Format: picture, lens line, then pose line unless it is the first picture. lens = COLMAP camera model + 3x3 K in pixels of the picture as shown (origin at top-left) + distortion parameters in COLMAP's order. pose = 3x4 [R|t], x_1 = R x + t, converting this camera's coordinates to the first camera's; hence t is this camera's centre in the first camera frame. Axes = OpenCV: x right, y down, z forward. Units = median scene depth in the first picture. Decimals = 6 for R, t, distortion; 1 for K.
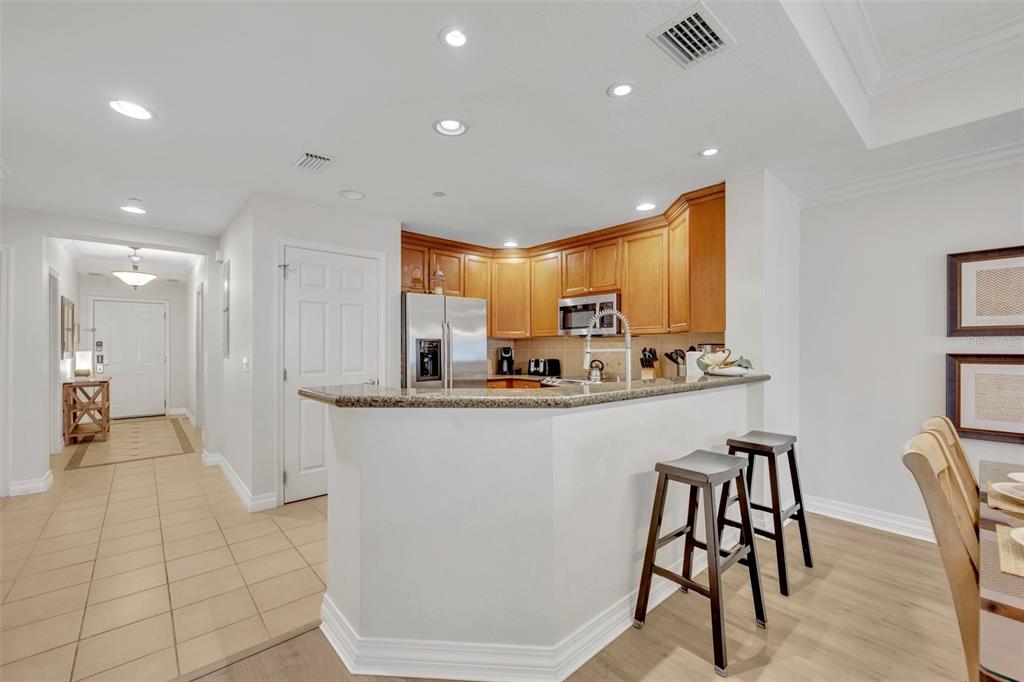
lens RADIAL K [[408.5, 0, 506.4], [0, 408.5, 351.0], [0, 0, 1]] dist [-0.003579, 0.002171]
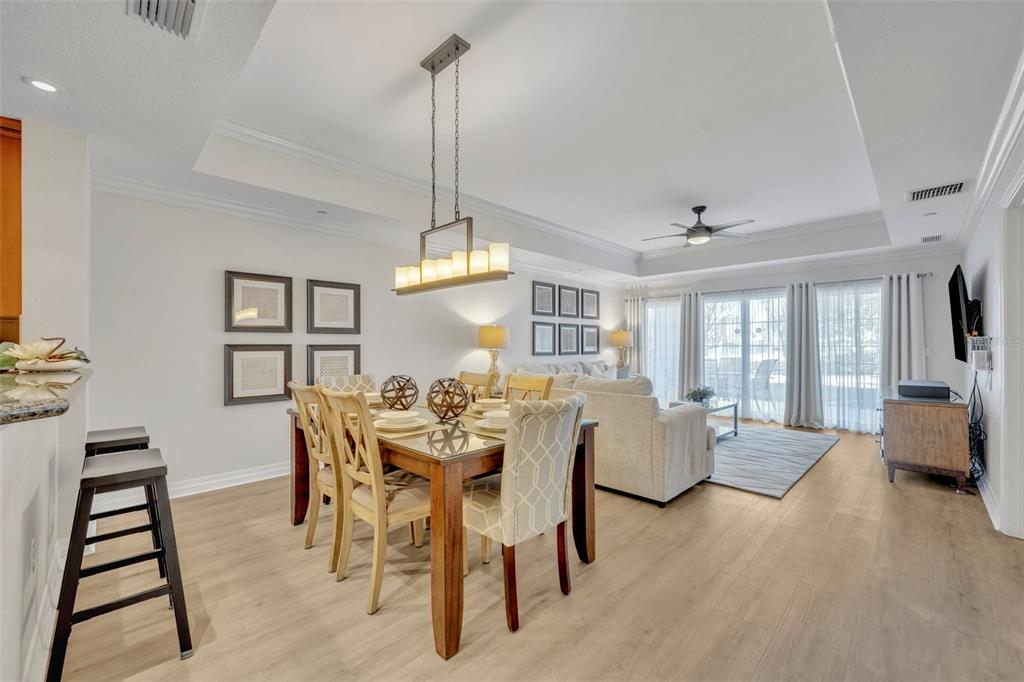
lens RADIAL K [[408.5, 0, 508.3], [0, 408.5, 344.0], [0, 0, 1]] dist [-0.003579, 0.002171]
pose [[-0.052834, 0.001930, 0.998601, -0.197782], [0.009676, 0.999952, -0.001420, 0.010213], [-0.998556, 0.009588, -0.052851, 0.093463]]
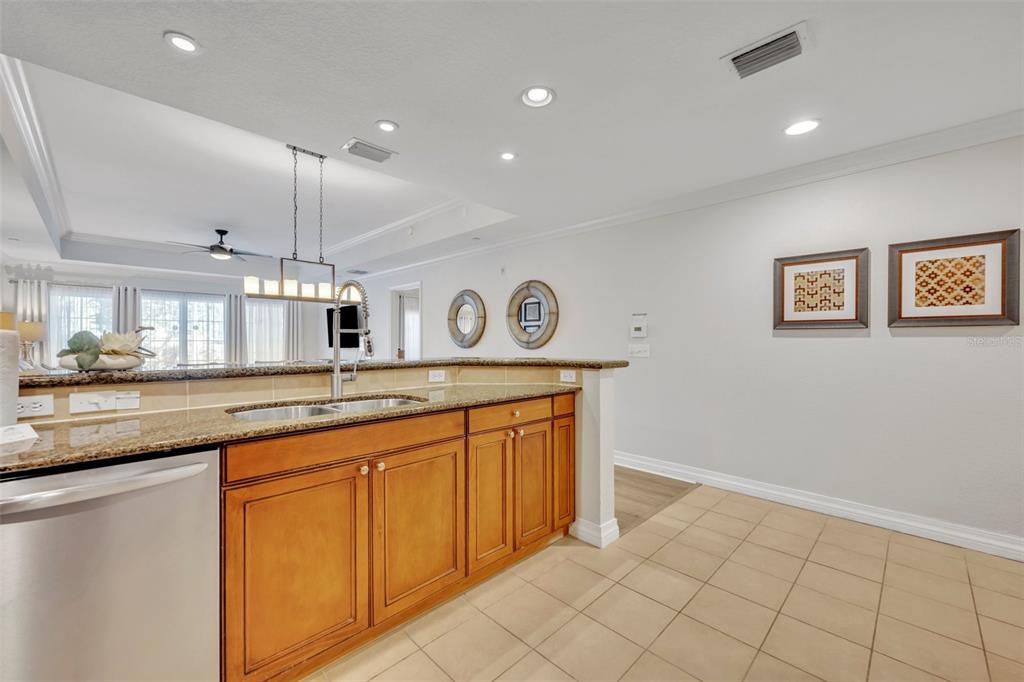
lens RADIAL K [[408.5, 0, 510.9], [0, 408.5, 343.5], [0, 0, 1]] dist [-0.003579, 0.002171]
pose [[-0.998134, -0.003294, -0.060974, -0.003198], [-0.004034, 0.999920, 0.012005, 0.007184], [0.060929, 0.012228, -0.998067, 1.048059]]
